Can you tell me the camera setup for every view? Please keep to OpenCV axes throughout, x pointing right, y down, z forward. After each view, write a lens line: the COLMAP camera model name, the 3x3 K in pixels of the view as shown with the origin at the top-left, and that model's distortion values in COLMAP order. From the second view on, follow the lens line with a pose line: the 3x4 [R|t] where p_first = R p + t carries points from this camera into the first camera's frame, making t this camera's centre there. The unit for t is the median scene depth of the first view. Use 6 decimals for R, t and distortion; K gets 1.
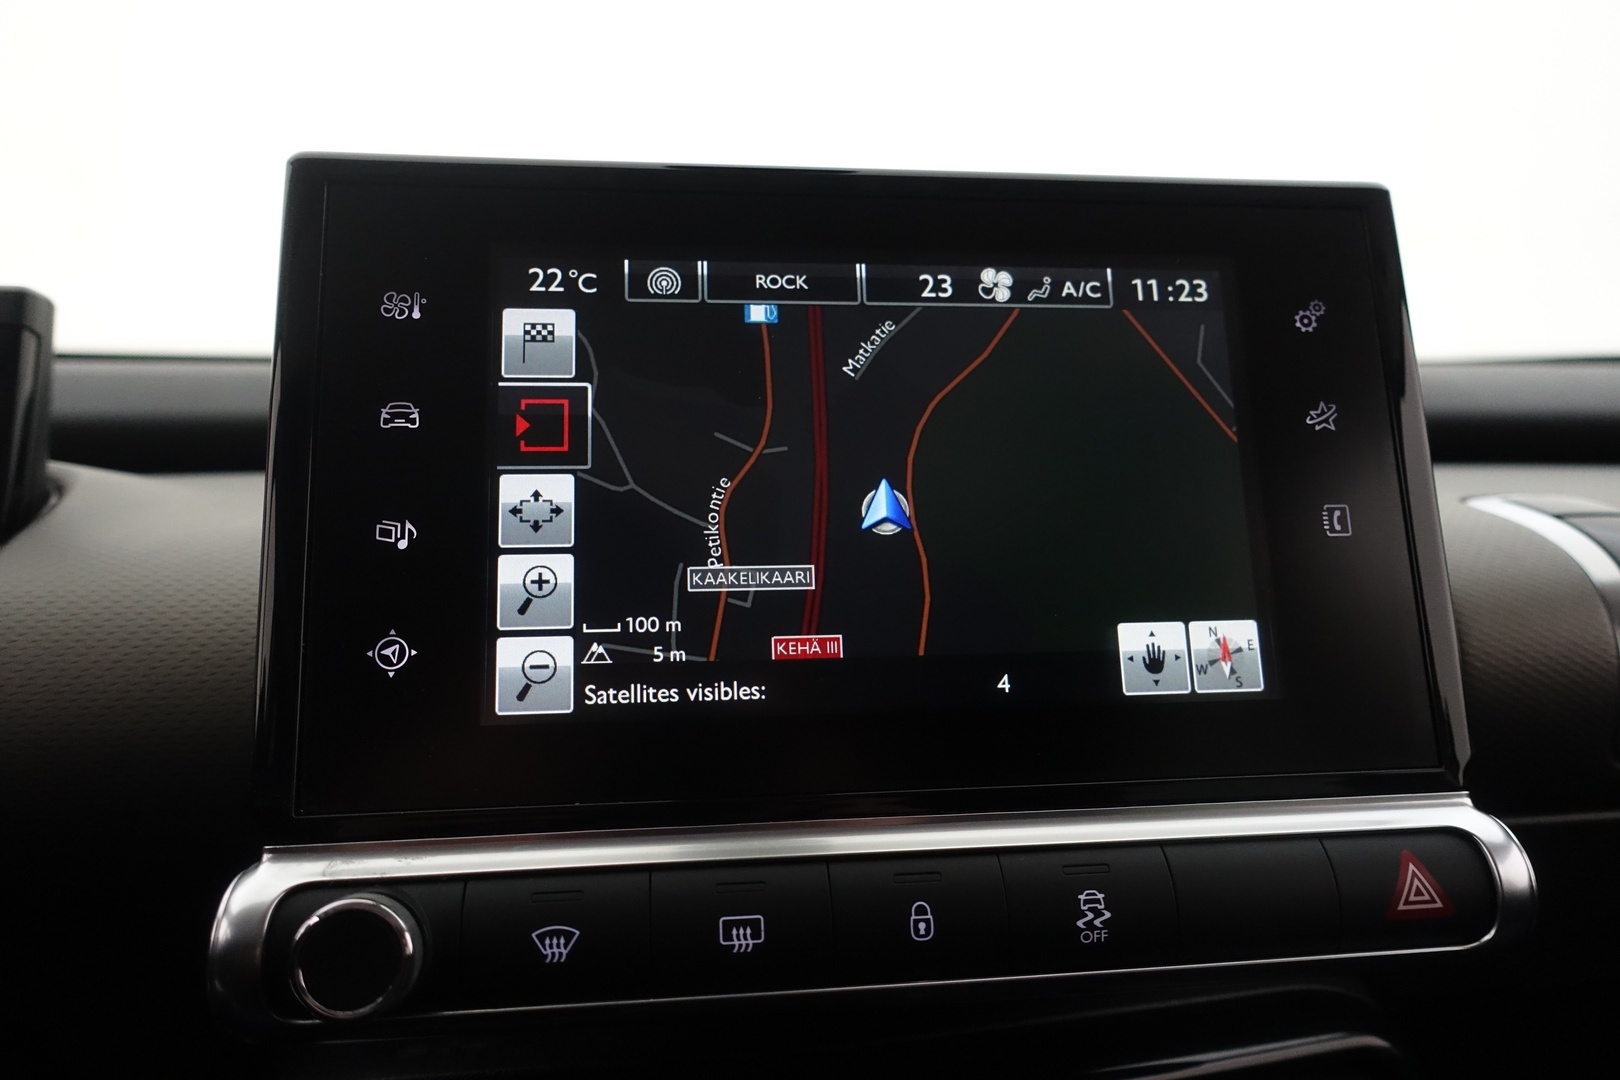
lens RADIAL K [[1093.7, 0, 810.0], [0, 1093.7, 540.0], [0, 0, 1]] dist [-0.001620, 0.002731]
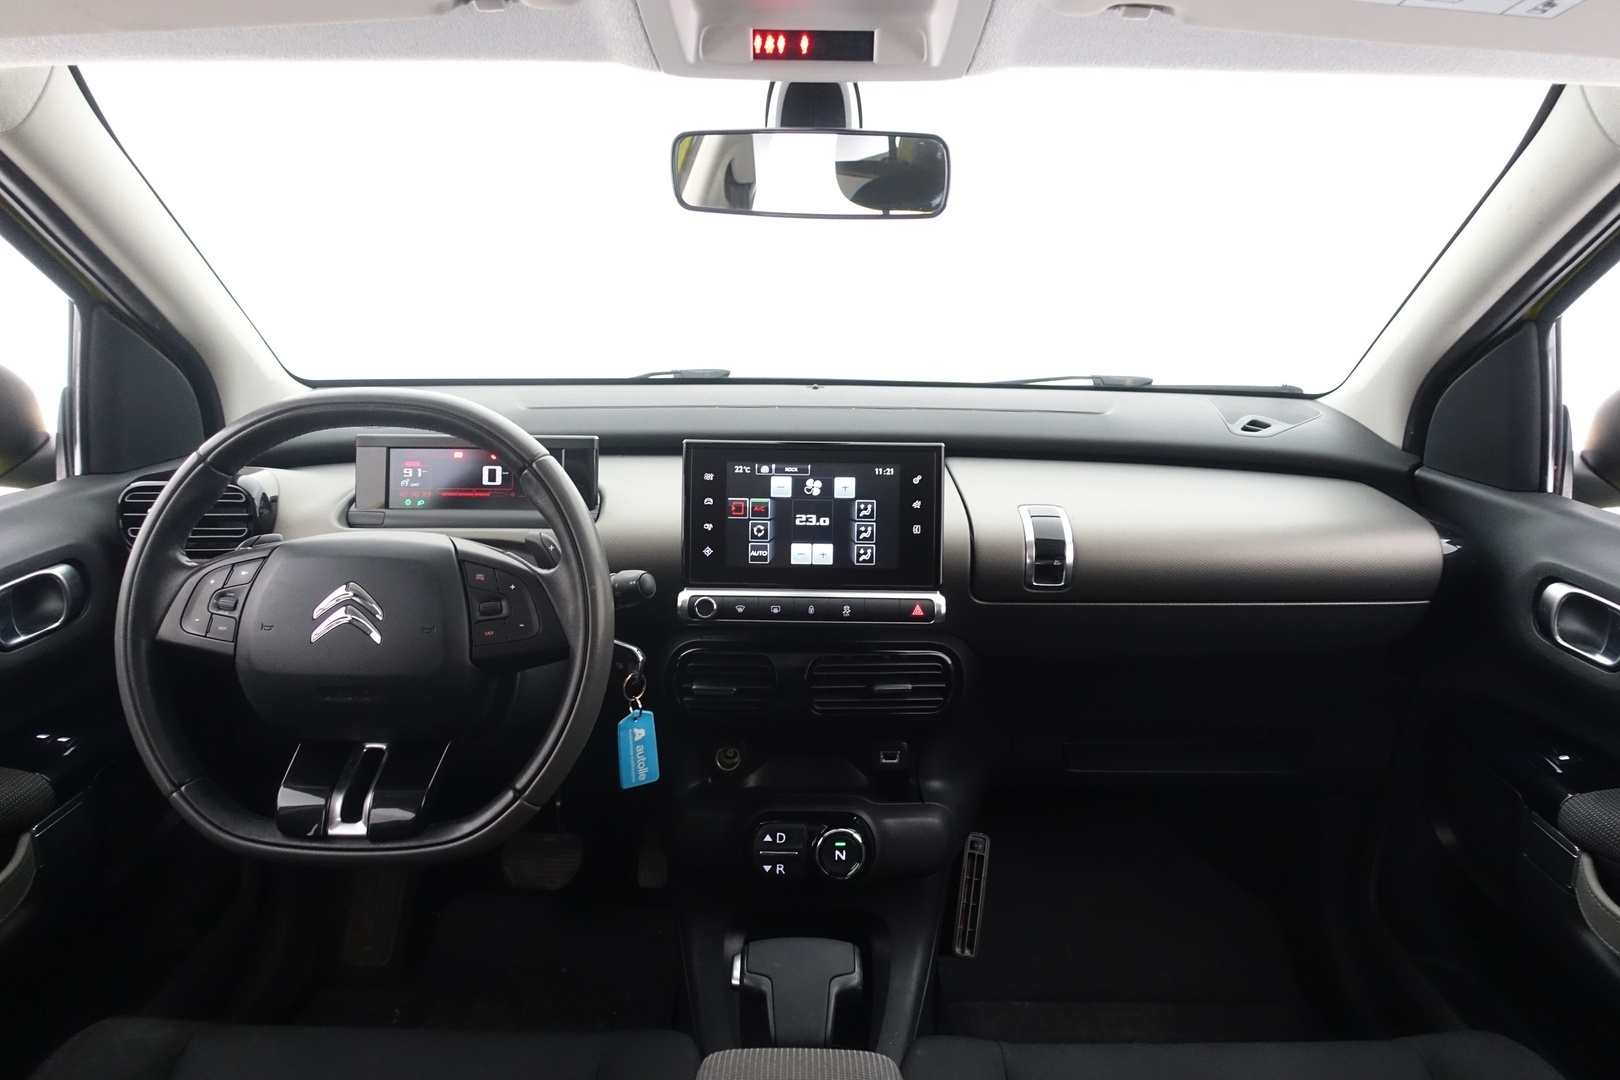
lens RADIAL K [[1093.7, 0, 810.0], [0, 1093.7, 540.0], [0, 0, 1]] dist [-0.001620, 0.002731]
pose [[0.991040, 0.049303, -0.124130, 0.642635], [-0.026358, 0.983293, 0.180110, -0.796722], [0.130936, -0.175224, 0.975783, -3.517752]]
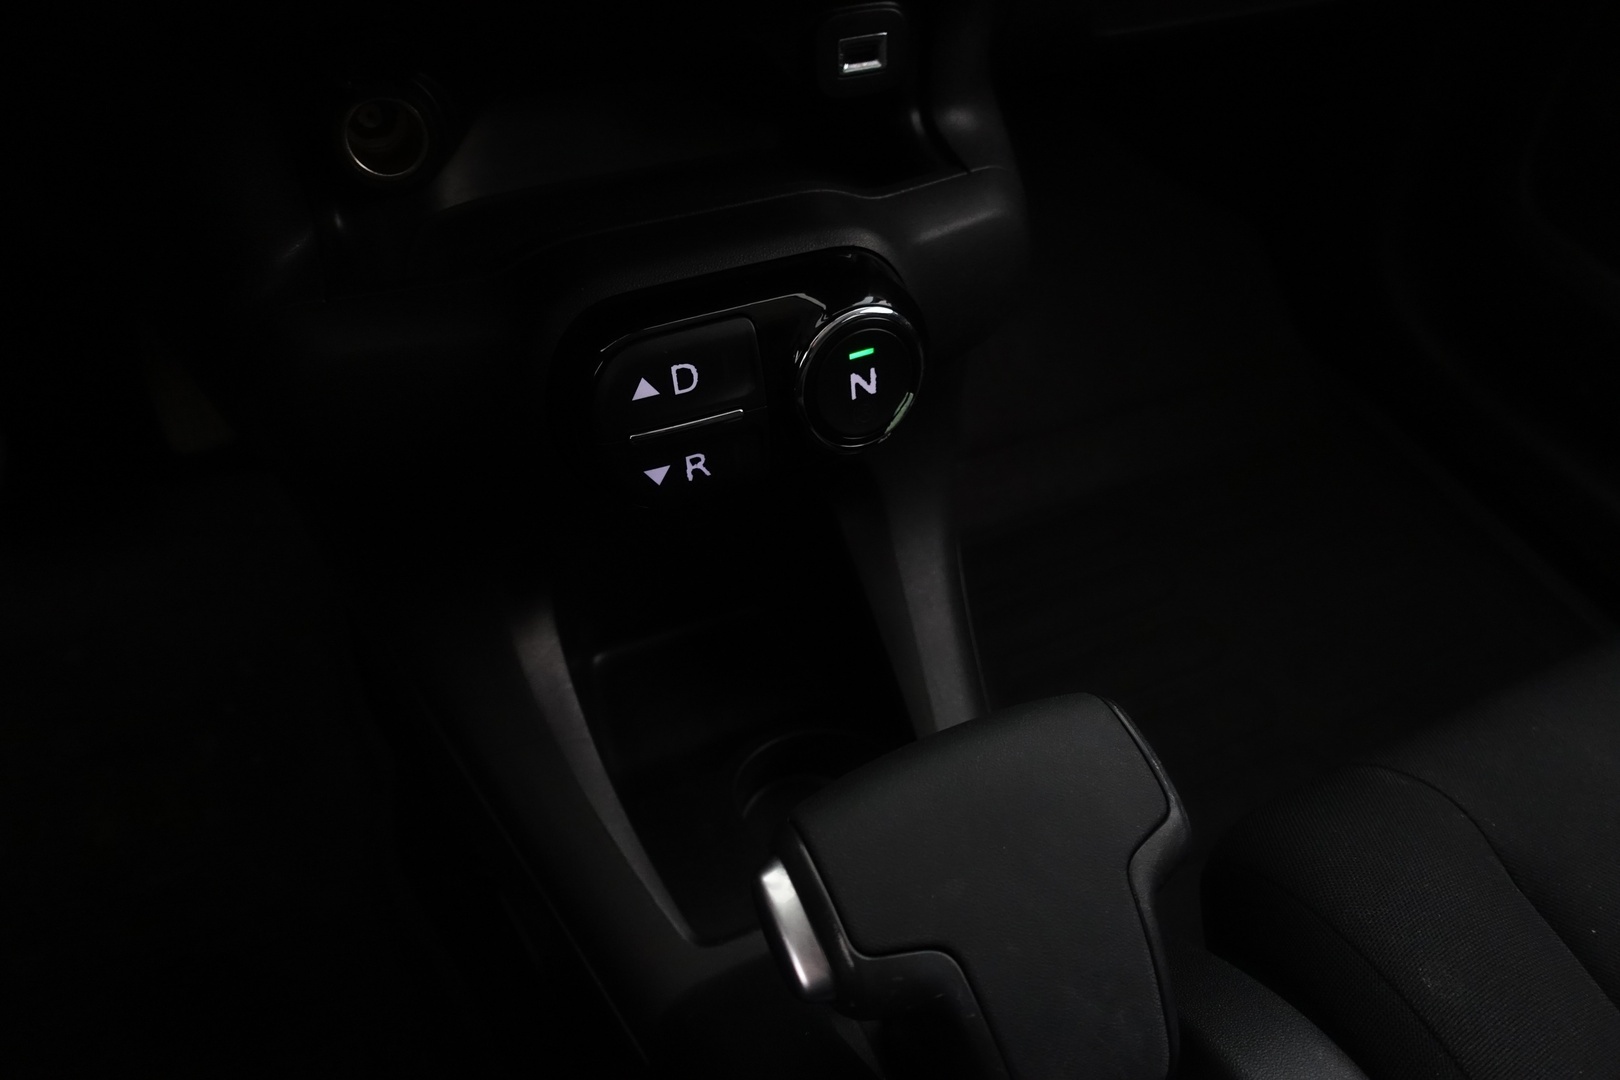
lens RADIAL K [[1093.7, 0, 810.0], [0, 1093.7, 540.0], [0, 0, 1]] dist [-0.001620, 0.002731]
pose [[0.945177, -0.186505, 0.268061, -0.305800], [-0.057685, 0.712603, 0.699192, 0.488662], [-0.321423, -0.676323, 0.662778, -0.212688]]
